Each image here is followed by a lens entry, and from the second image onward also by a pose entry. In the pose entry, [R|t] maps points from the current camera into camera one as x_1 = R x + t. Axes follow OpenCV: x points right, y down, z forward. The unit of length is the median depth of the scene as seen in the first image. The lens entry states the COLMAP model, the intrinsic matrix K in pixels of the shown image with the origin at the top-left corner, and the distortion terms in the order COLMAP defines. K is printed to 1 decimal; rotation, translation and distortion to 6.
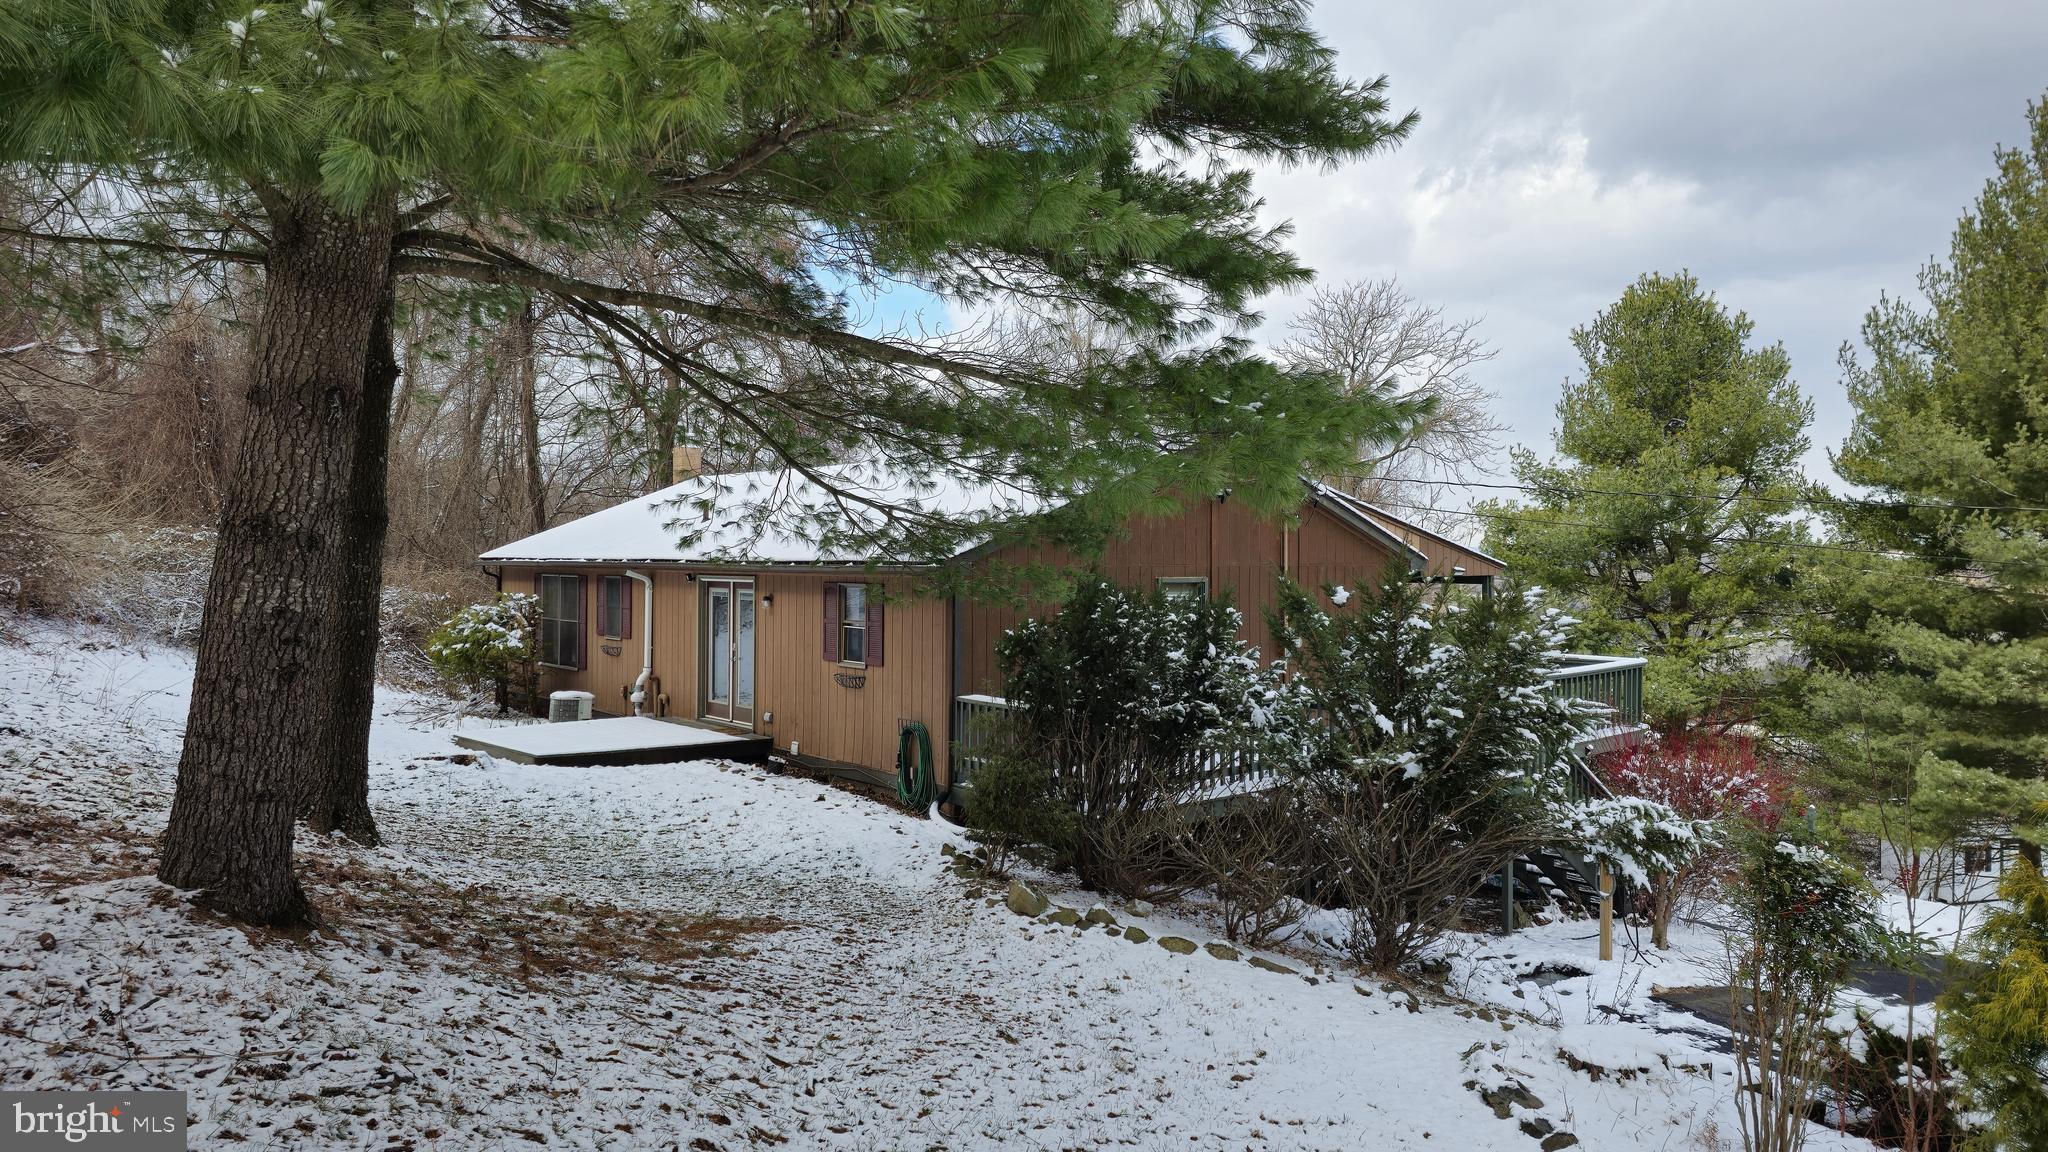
lens RADIAL K [[1370.2, 0, 1042.9], [0, 1370.2, 533.4], [0, 0, 1]] dist [0.058395, -0.046825]
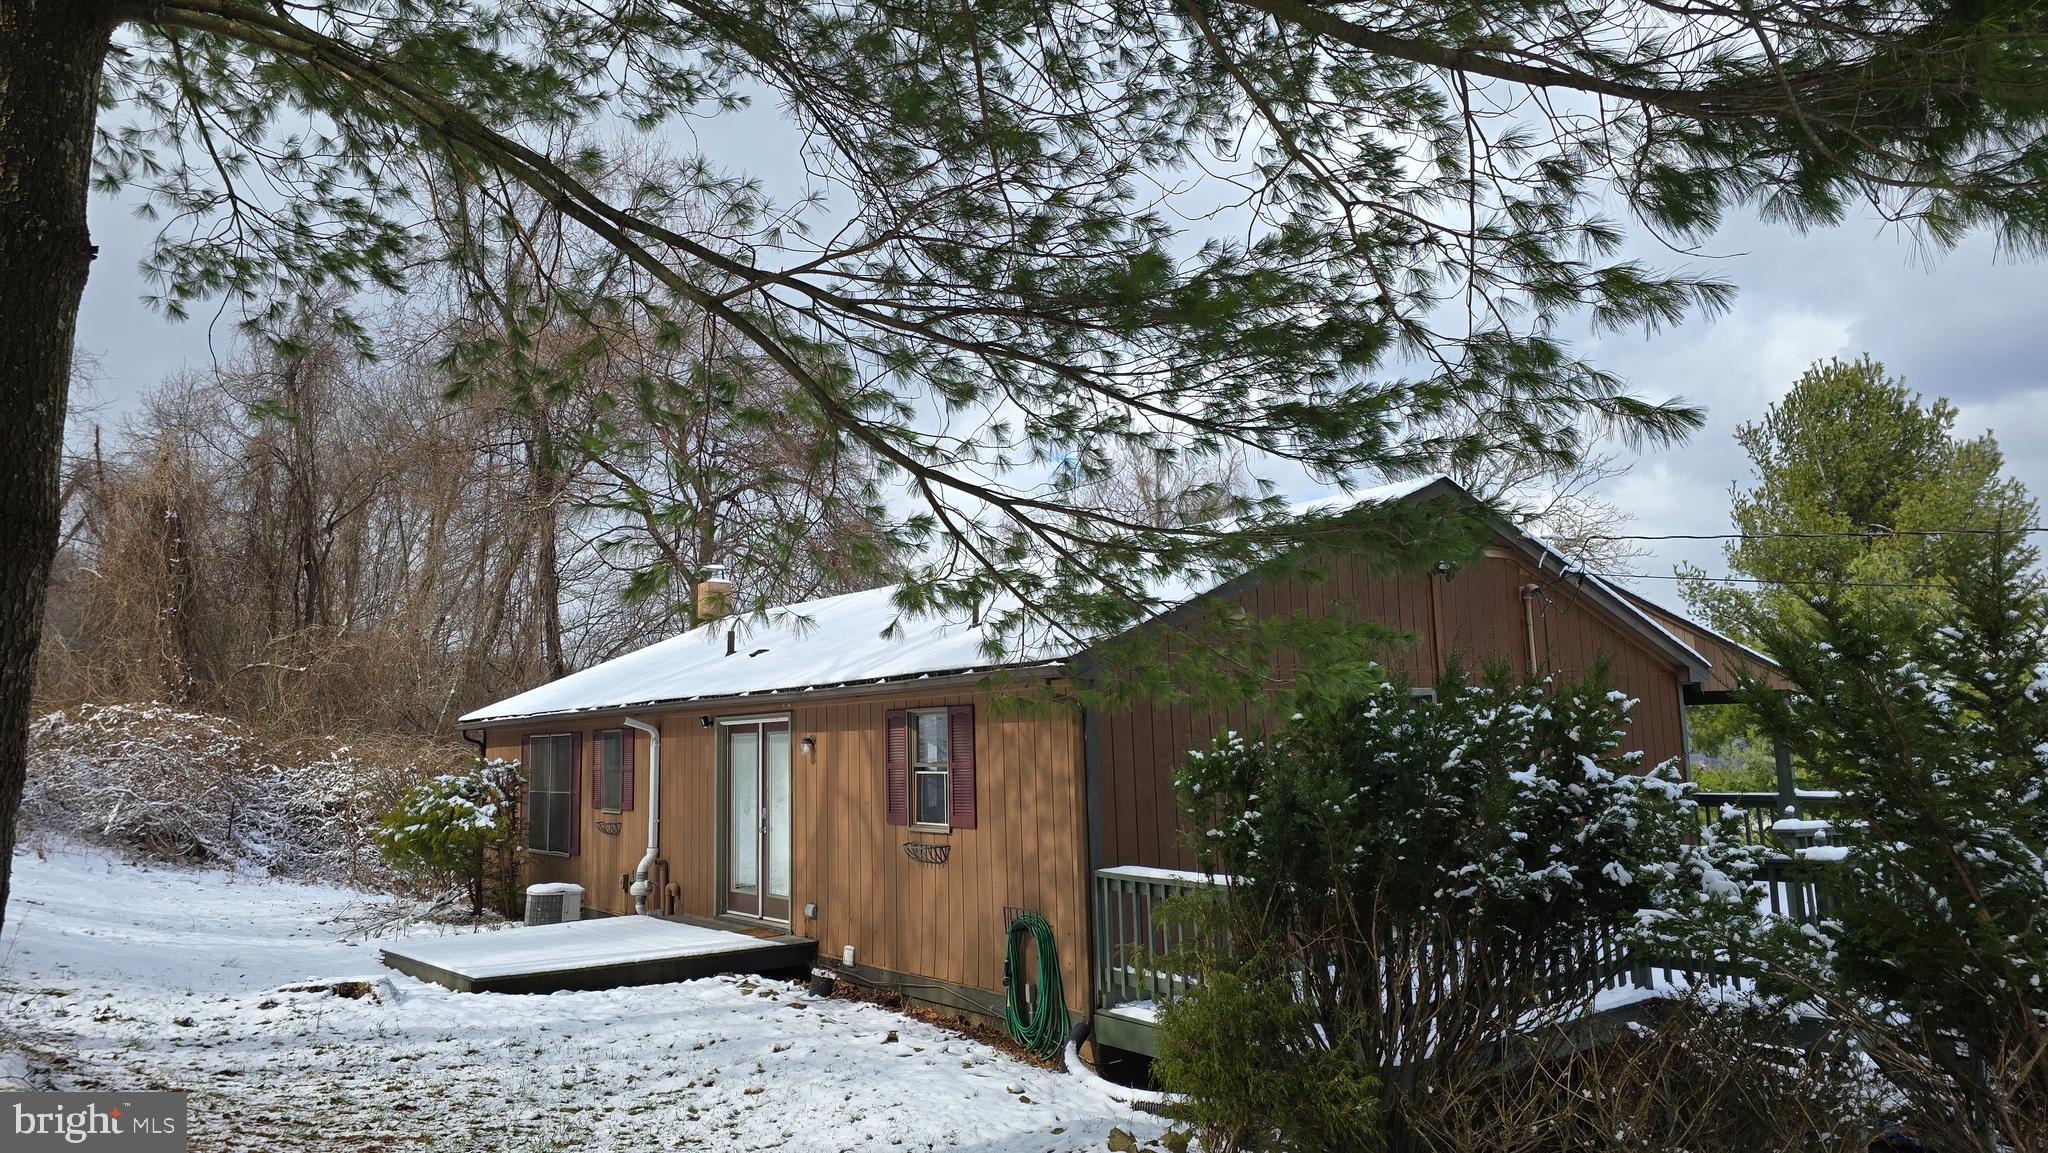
lens RADIAL K [[1370.2, 0, 1038.7], [0, 1370.2, 542.0], [0, 0, 1]] dist [0.058395, -0.046825]
pose [[0.998850, -0.035213, -0.032530, -0.048437], [0.030847, 0.991534, -0.126127, 0.035174], [0.036696, 0.124979, 0.991481, 0.253300]]
